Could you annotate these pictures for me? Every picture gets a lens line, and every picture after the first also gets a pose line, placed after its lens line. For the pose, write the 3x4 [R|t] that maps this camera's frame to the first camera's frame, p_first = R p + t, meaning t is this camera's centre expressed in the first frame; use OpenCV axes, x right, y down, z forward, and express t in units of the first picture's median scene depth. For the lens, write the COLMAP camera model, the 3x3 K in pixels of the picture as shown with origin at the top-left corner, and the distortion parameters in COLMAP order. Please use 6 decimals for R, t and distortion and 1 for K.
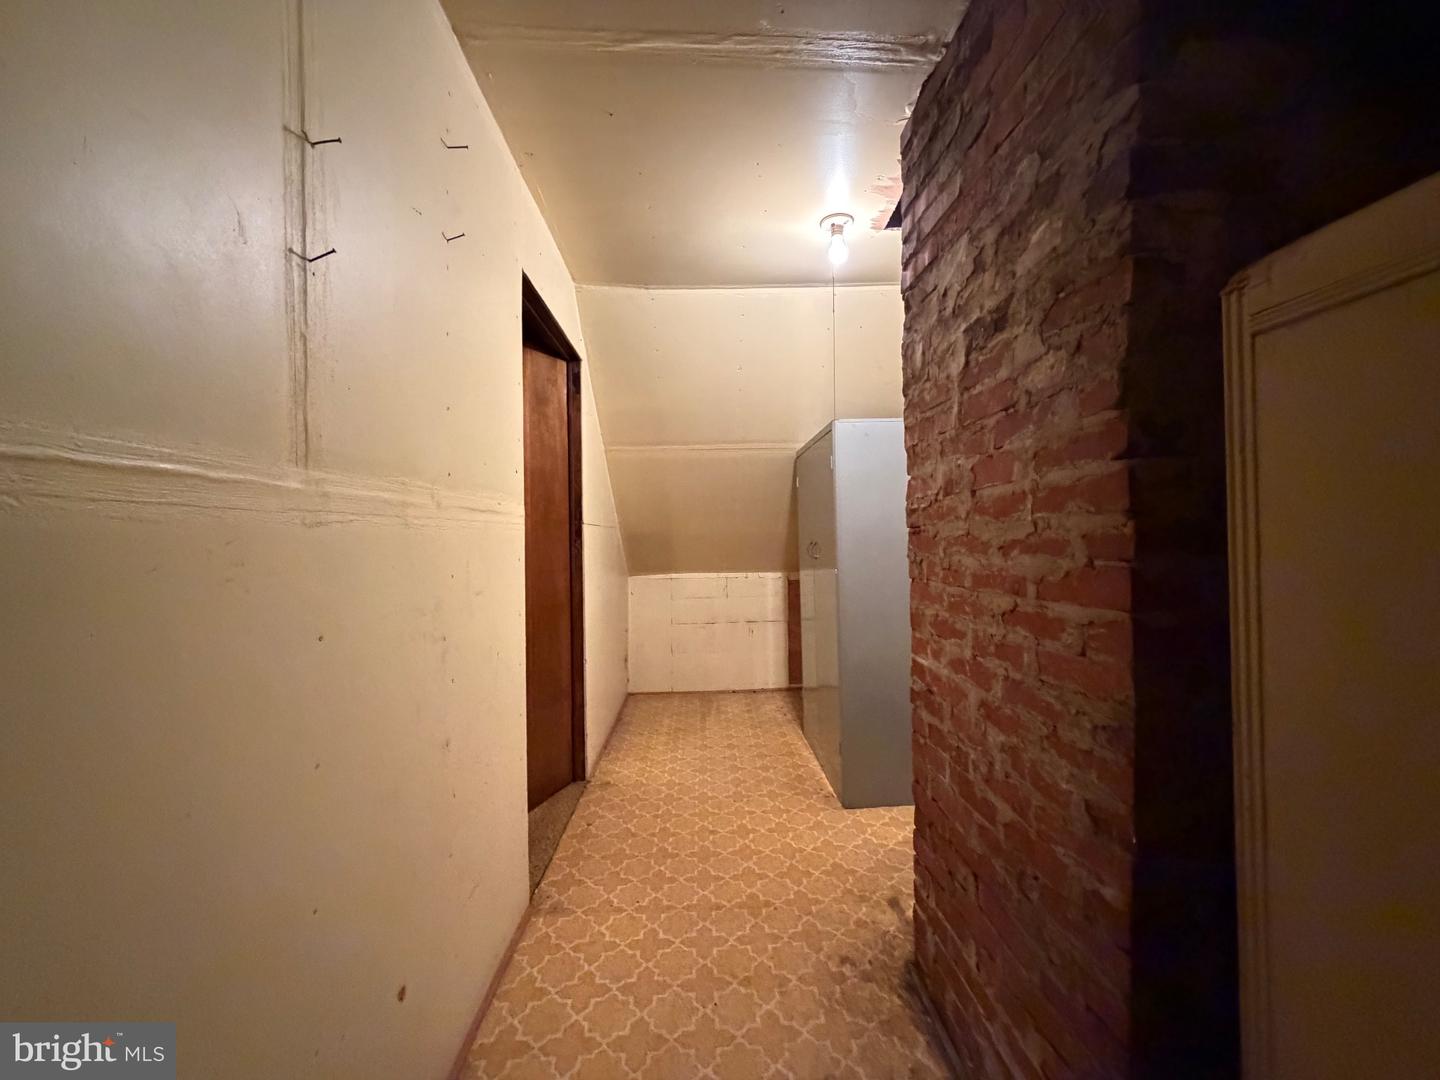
lens RADIAL K [[572.0, 0, 723.6], [0, 572.0, 538.0], [0, 0, 1]] dist [0.001601, -0.000052]
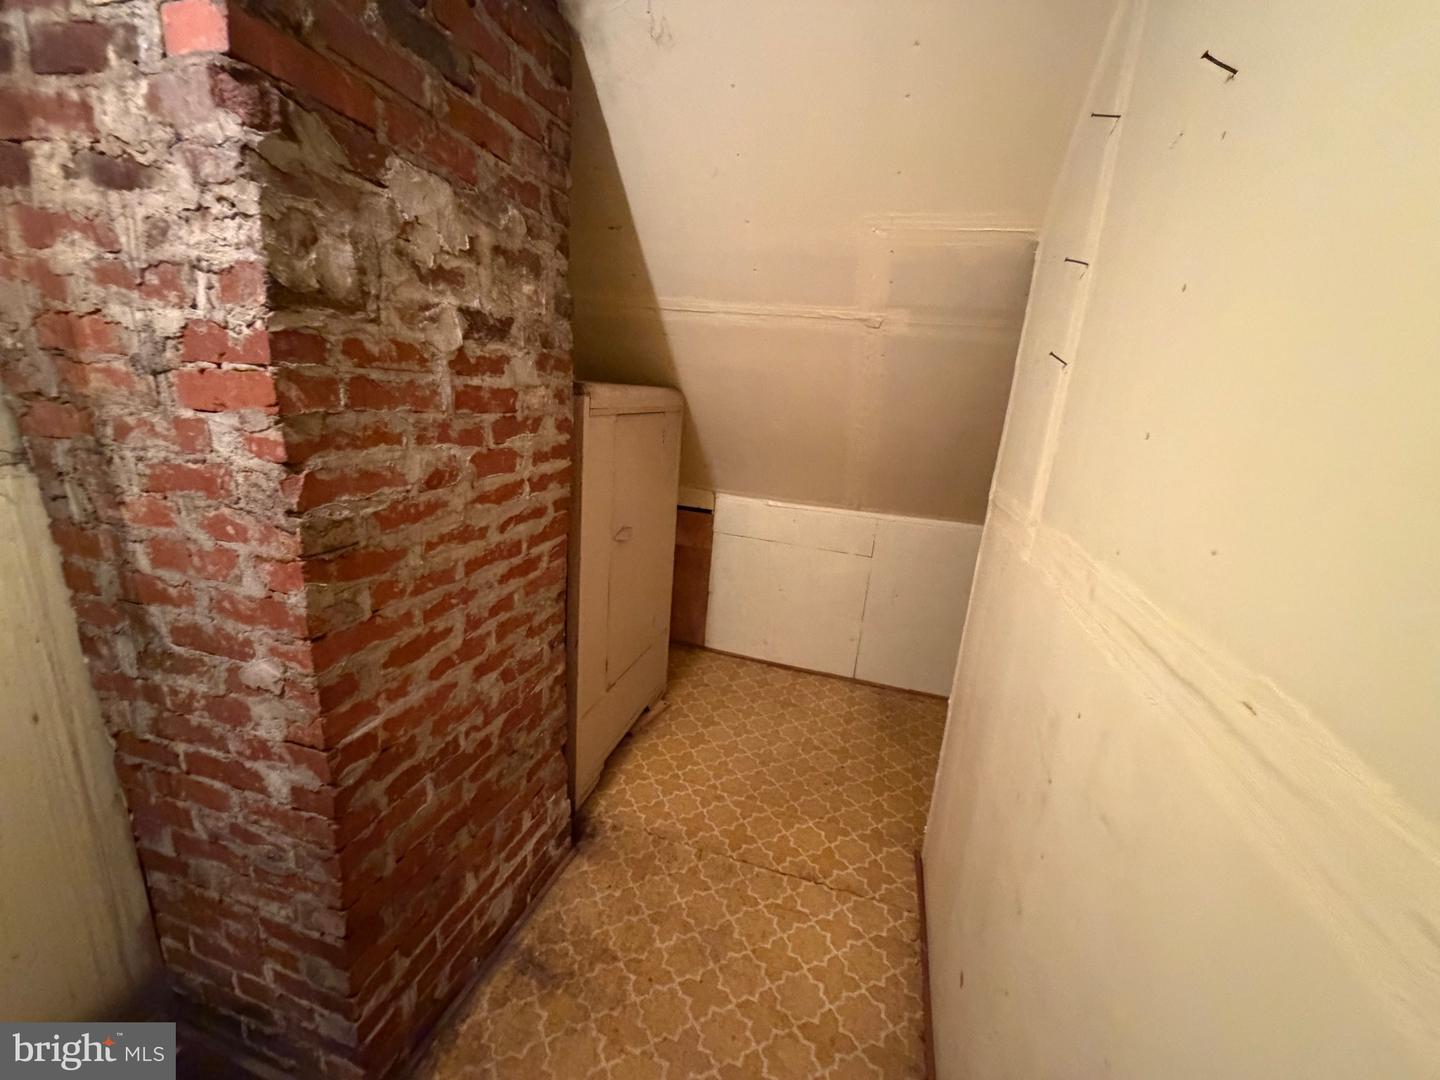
lens RADIAL K [[572.0, 0, 722.6], [0, 572.0, 540.6], [0, 0, 1]] dist [0.001601, -0.000052]
pose [[-0.943286, -0.137593, 0.302125, -0.365290], [-0.061969, 0.967049, 0.246933, -0.312288], [-0.326146, 0.214206, -0.920731, 2.174889]]
